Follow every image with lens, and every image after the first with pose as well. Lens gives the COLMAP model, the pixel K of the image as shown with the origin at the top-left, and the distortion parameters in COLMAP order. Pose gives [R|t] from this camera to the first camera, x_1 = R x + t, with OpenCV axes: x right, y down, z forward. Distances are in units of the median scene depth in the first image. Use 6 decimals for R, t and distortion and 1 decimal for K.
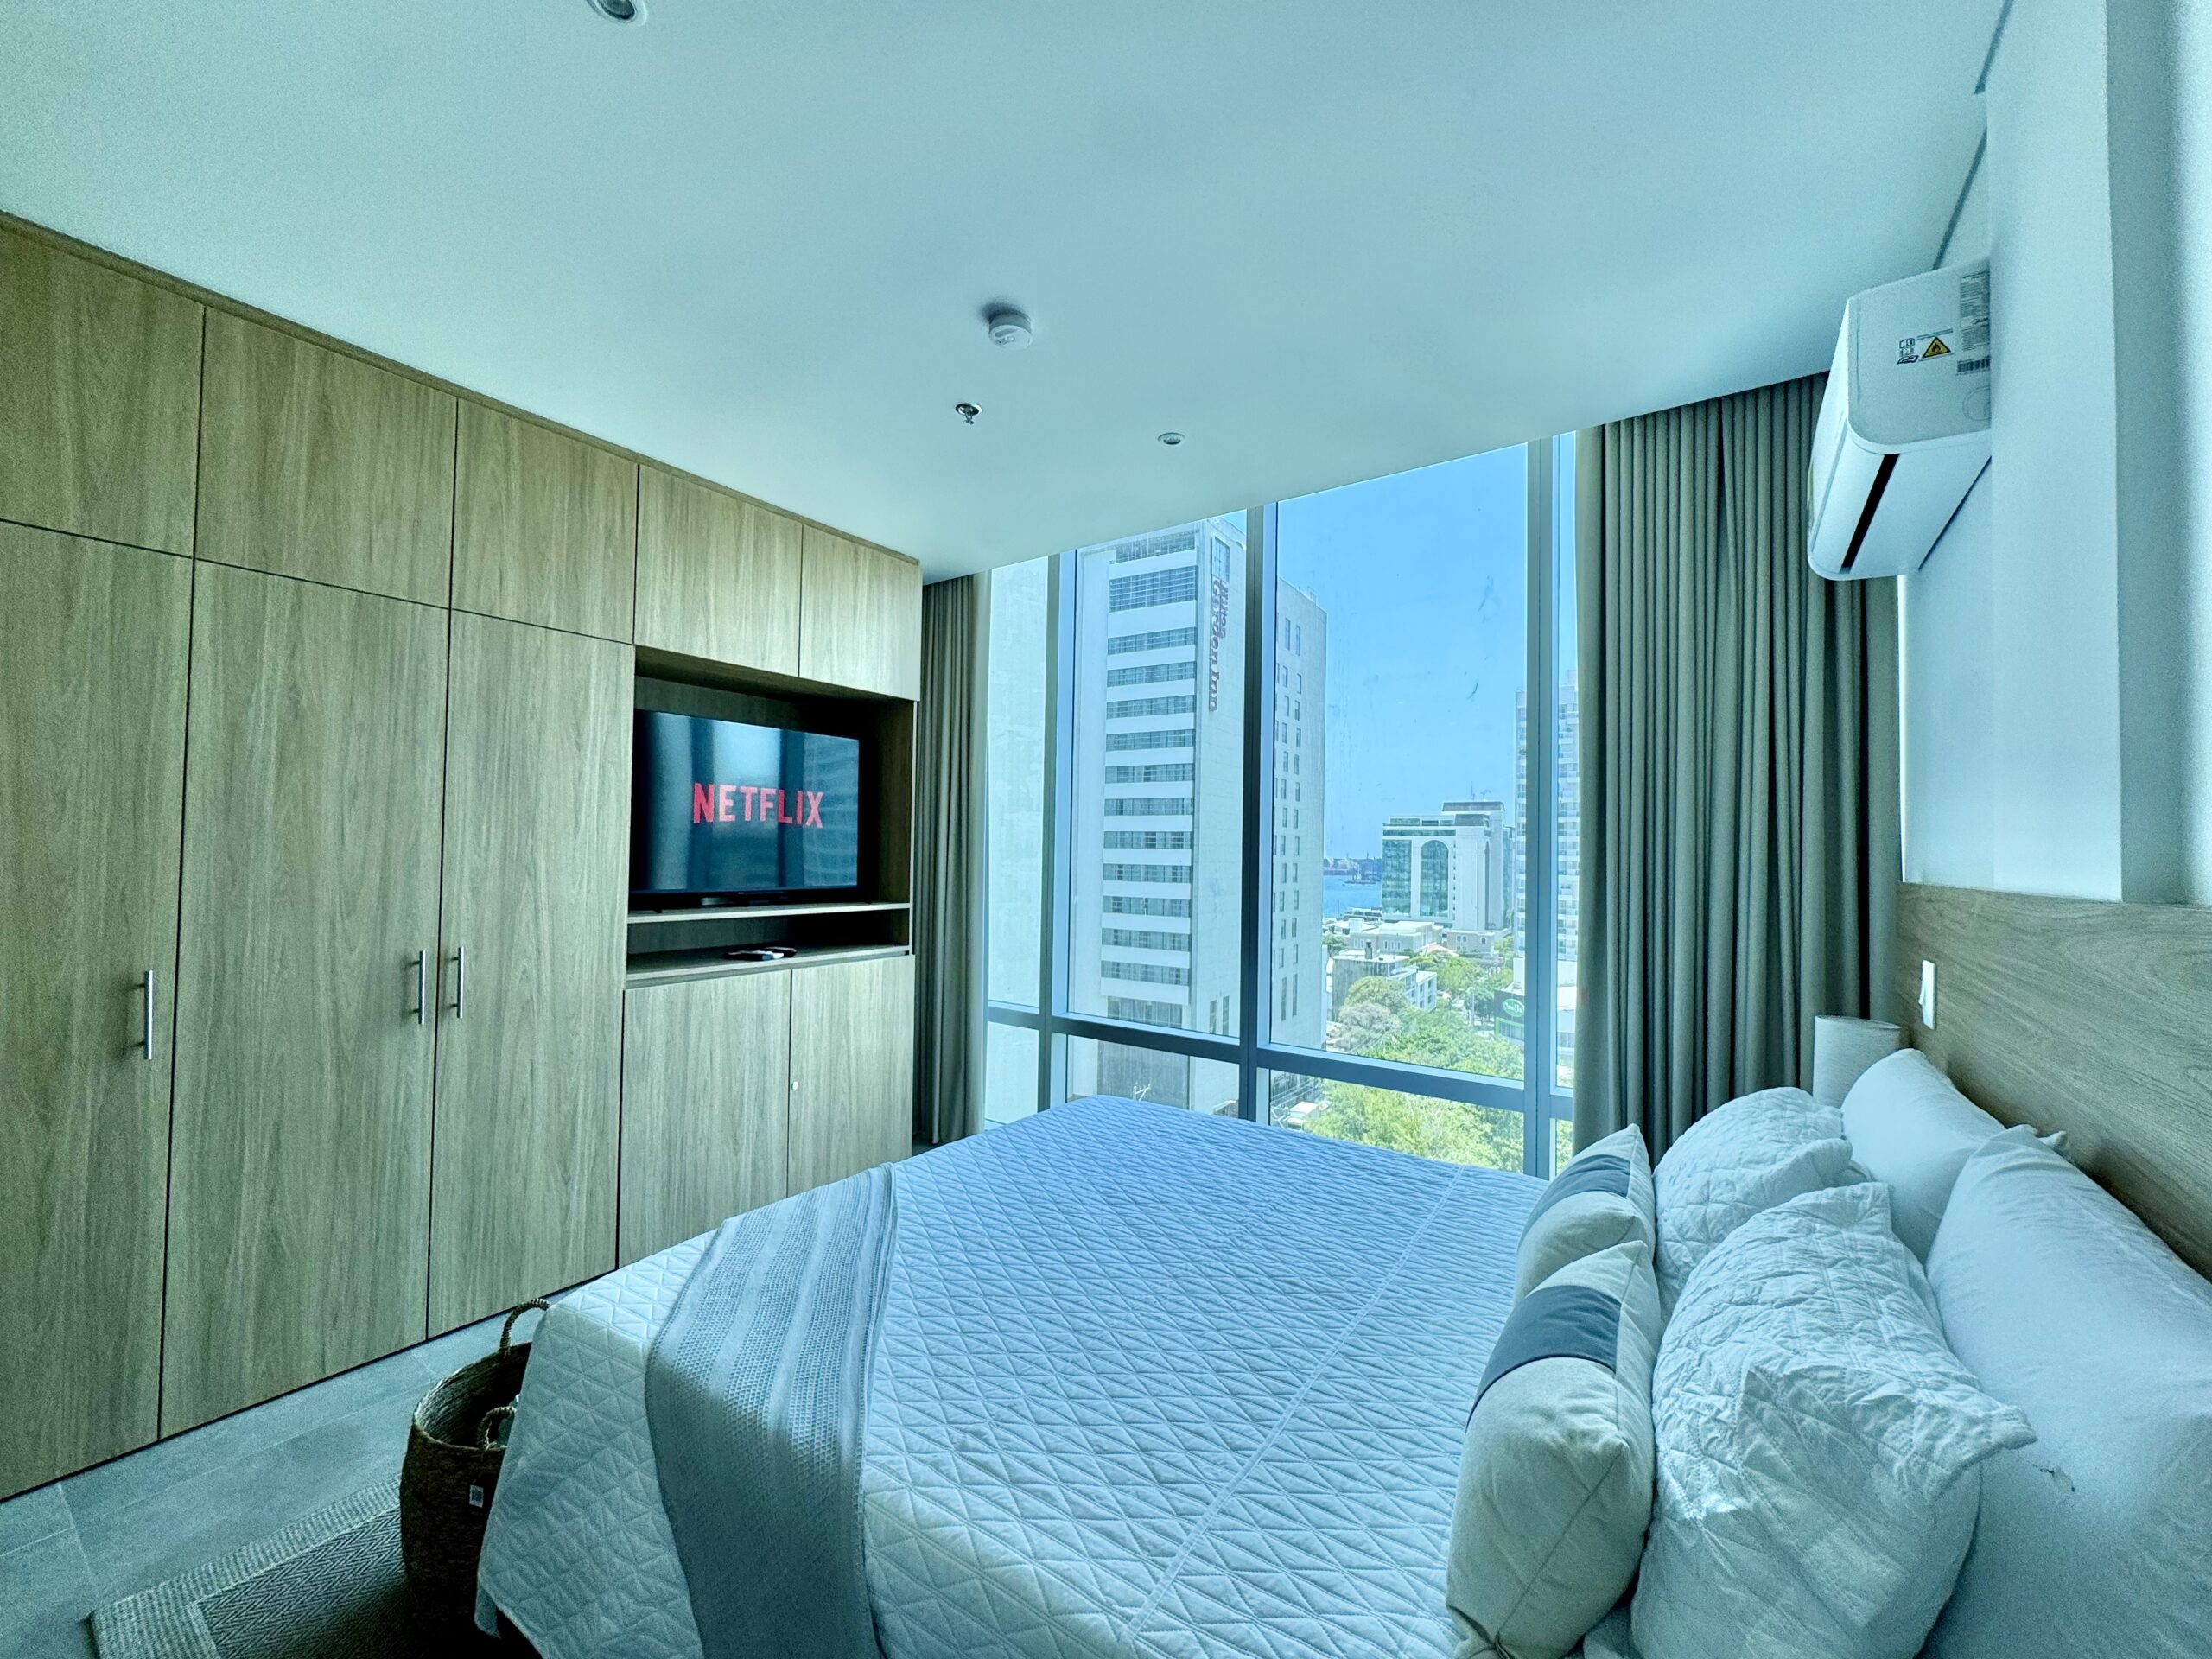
lens RADIAL K [[884.1, 0, 1107.6], [0, 884.1, 831.3], [0, 0, 1]] dist [-0.003538, -0.000352]
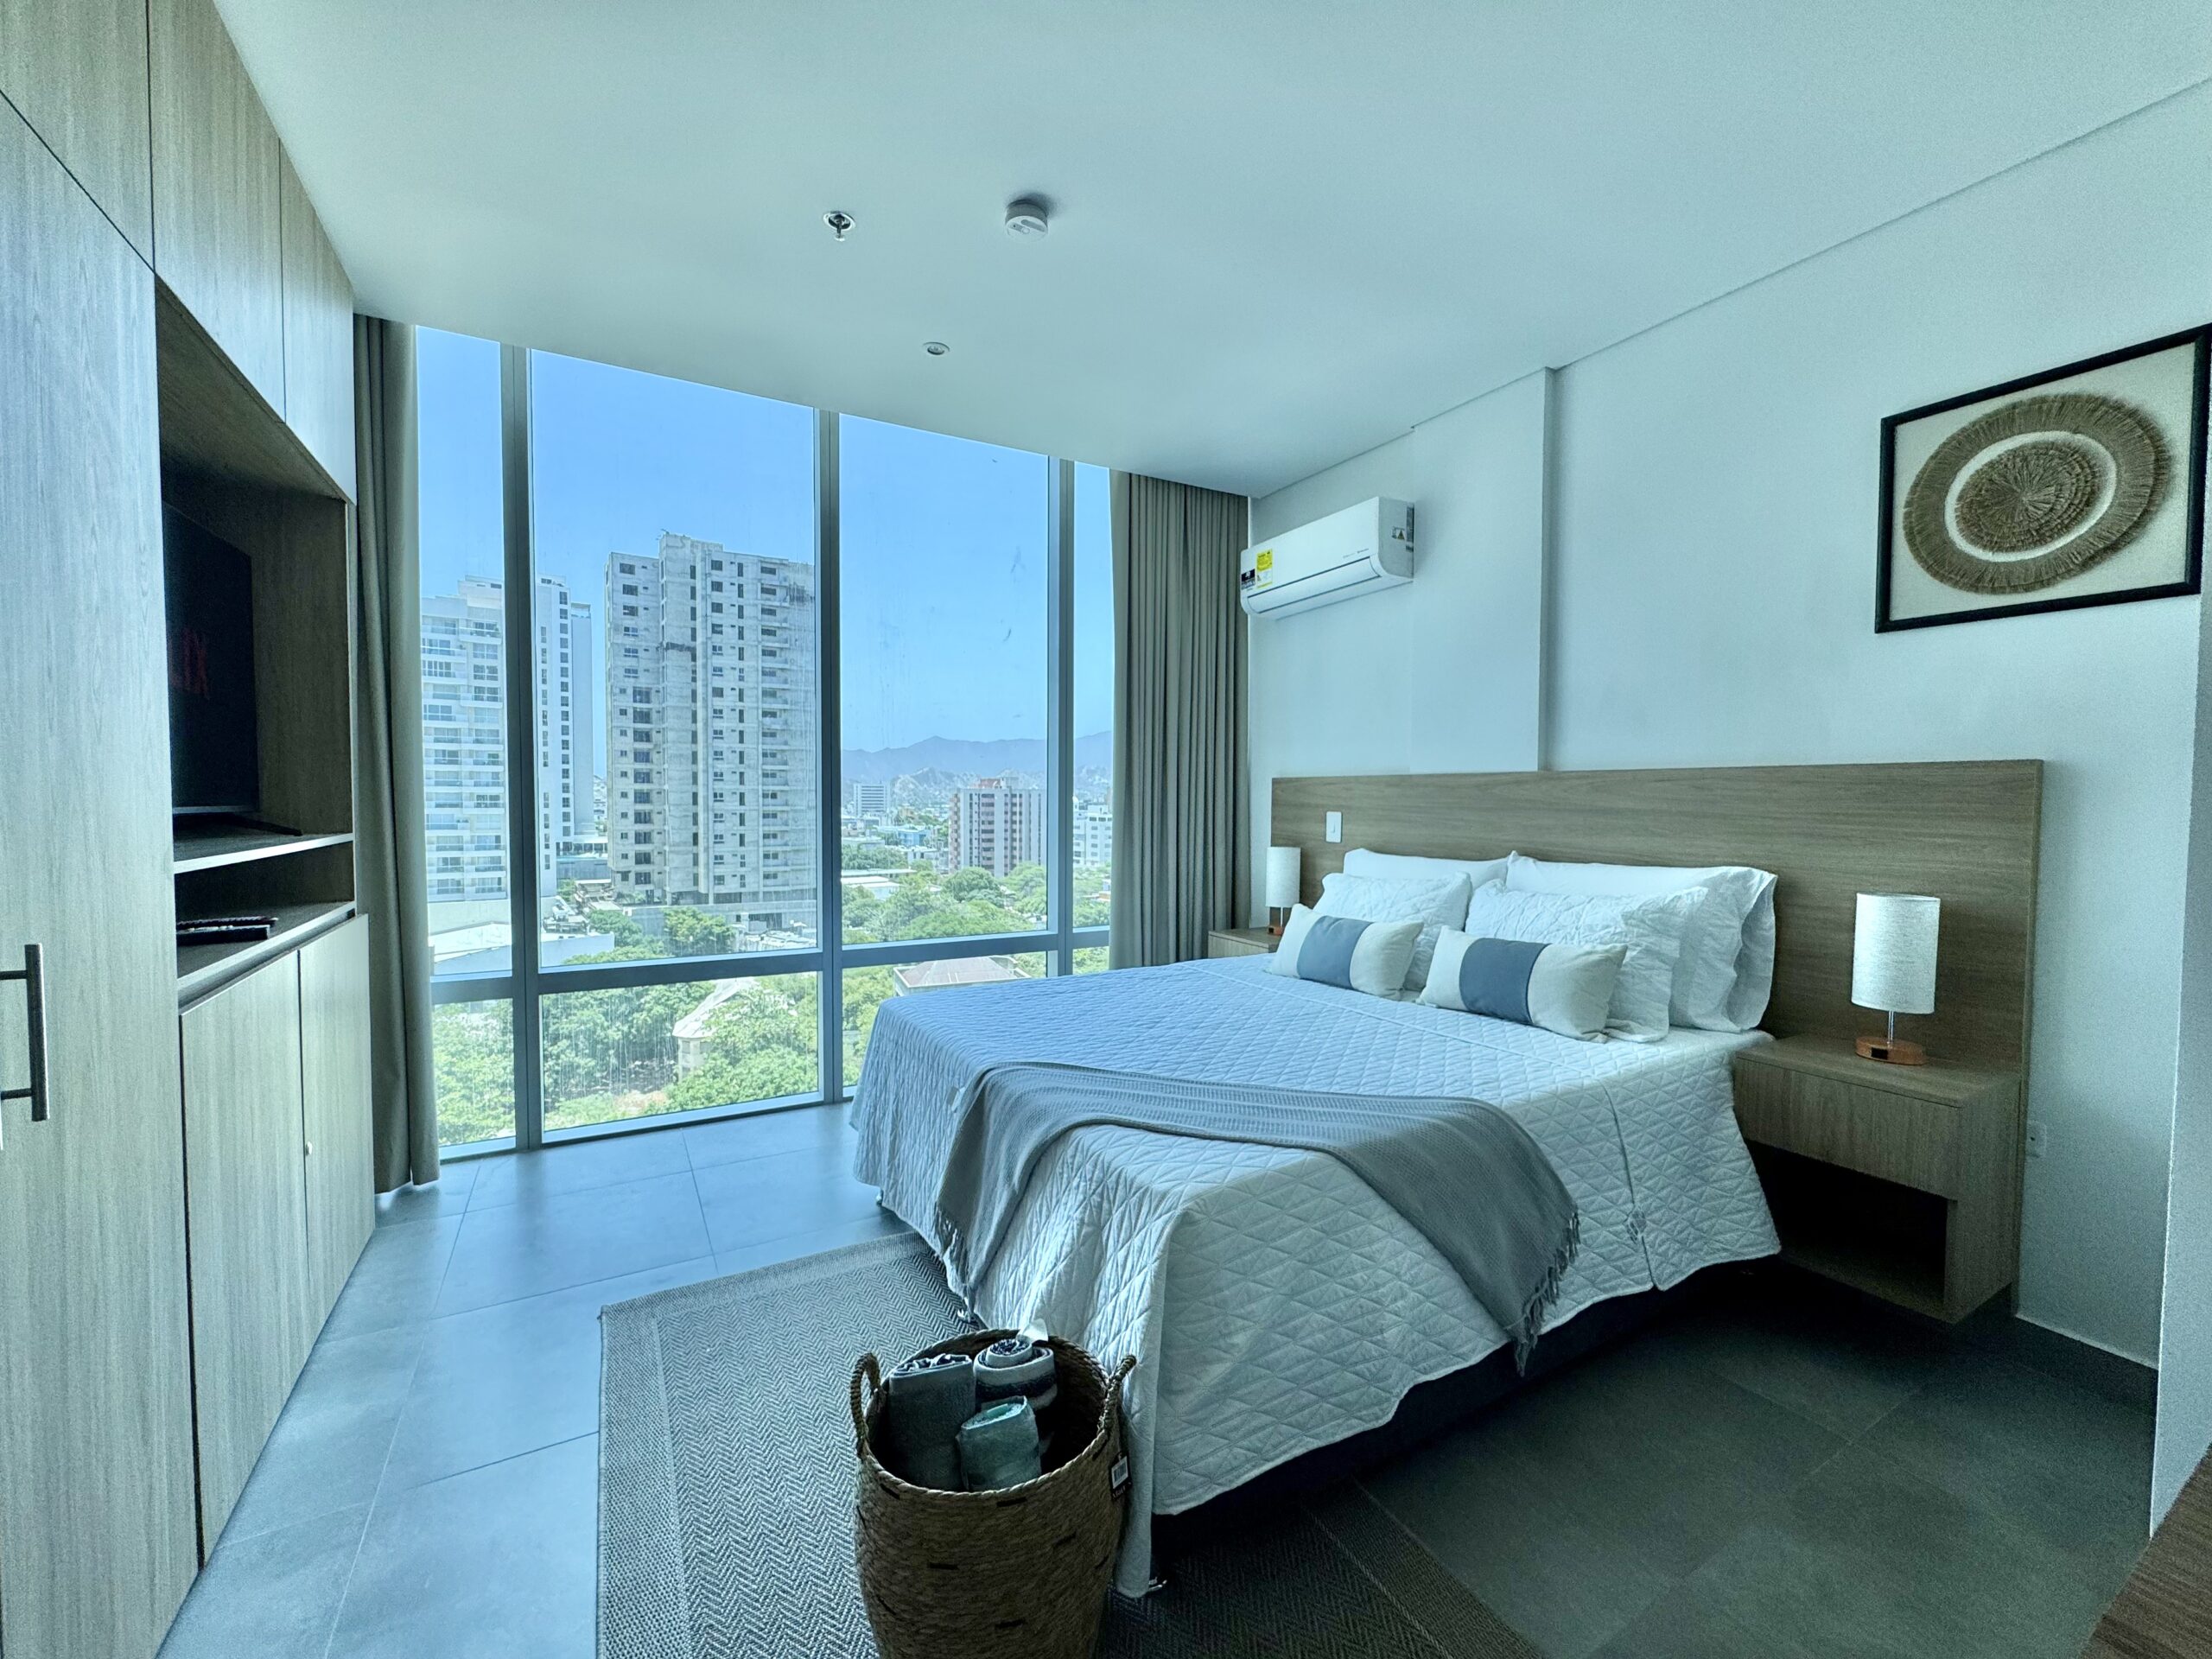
lens RADIAL K [[883.8, 0, 1106.0], [0, 883.8, 827.7], [0, 0, 1]] dist [-0.003227, -0.000304]
pose [[0.433393, -0.046751, 0.899992, -0.658983], [-0.019867, 0.997915, 0.061405, 0.034152], [-0.900986, -0.044493, 0.431561, 0.301271]]
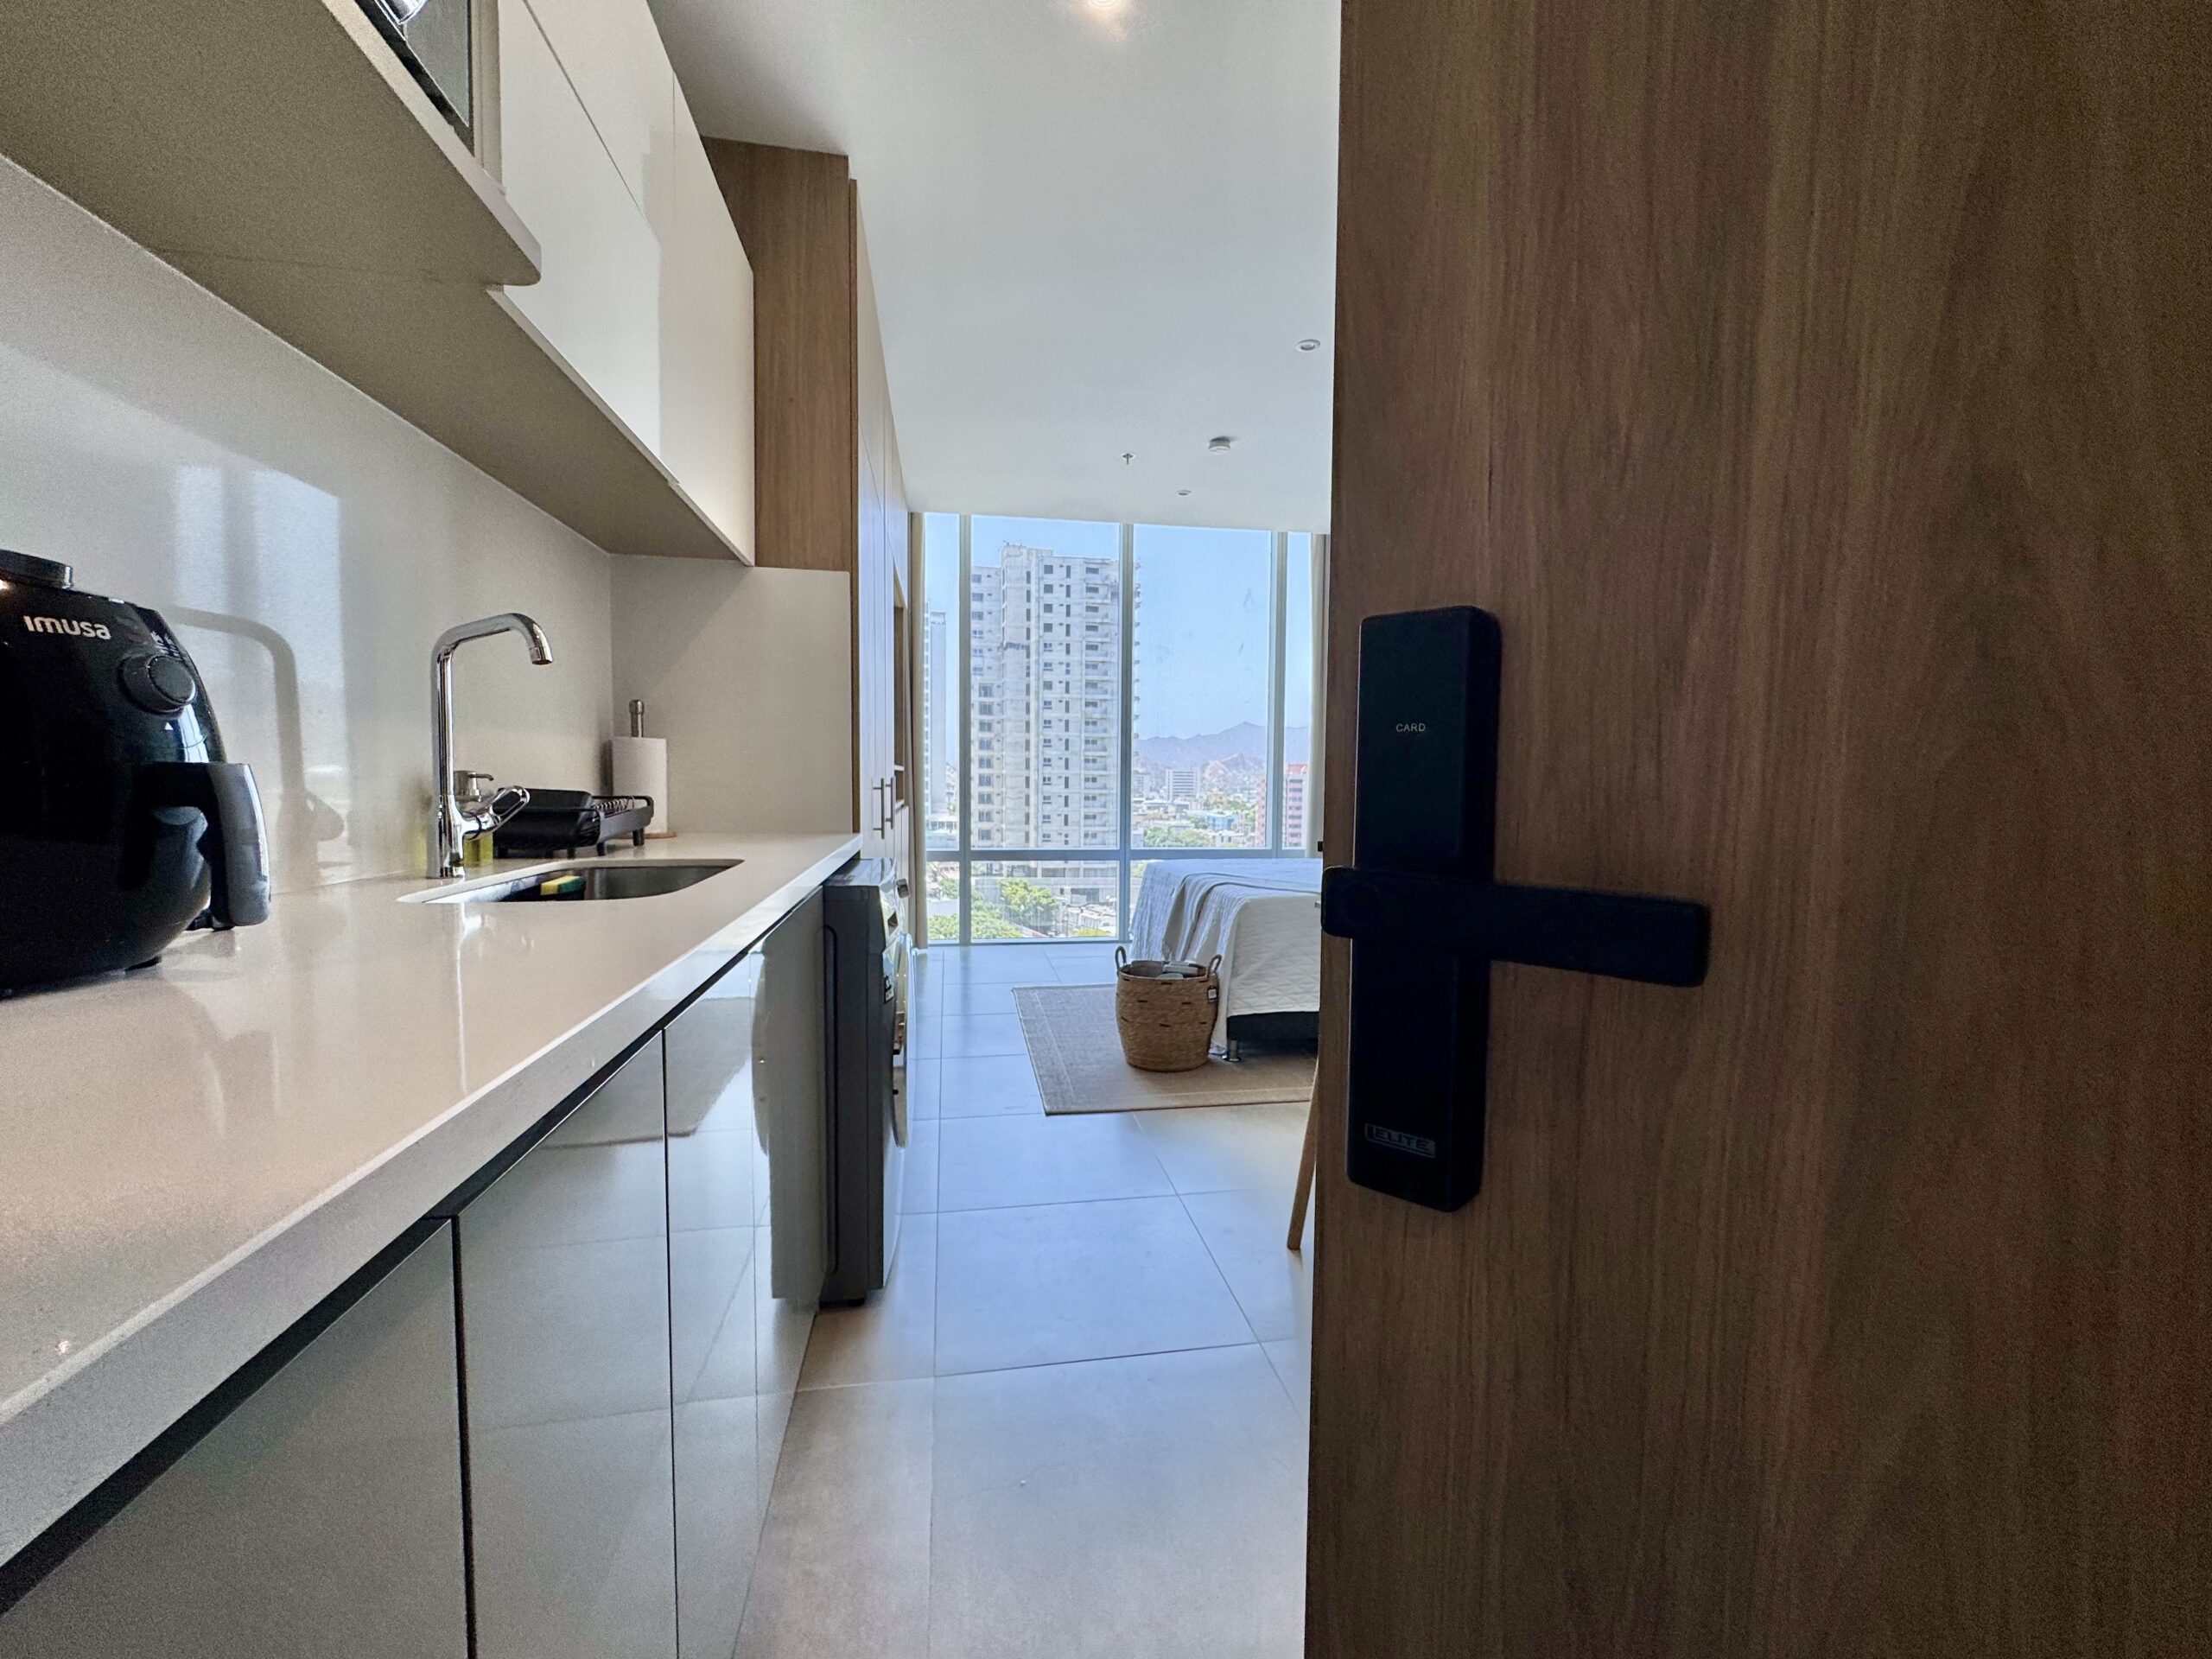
lens RADIAL K [[883.8, 0, 1106.0], [0, 883.8, 827.7], [0, 0, 1]] dist [-0.003227, -0.000304]
pose [[0.713266, -0.048678, 0.699201, -1.107720], [-0.013920, 0.996405, 0.083570, 0.067976], [-0.700755, -0.069340, 0.710024, -0.171743]]
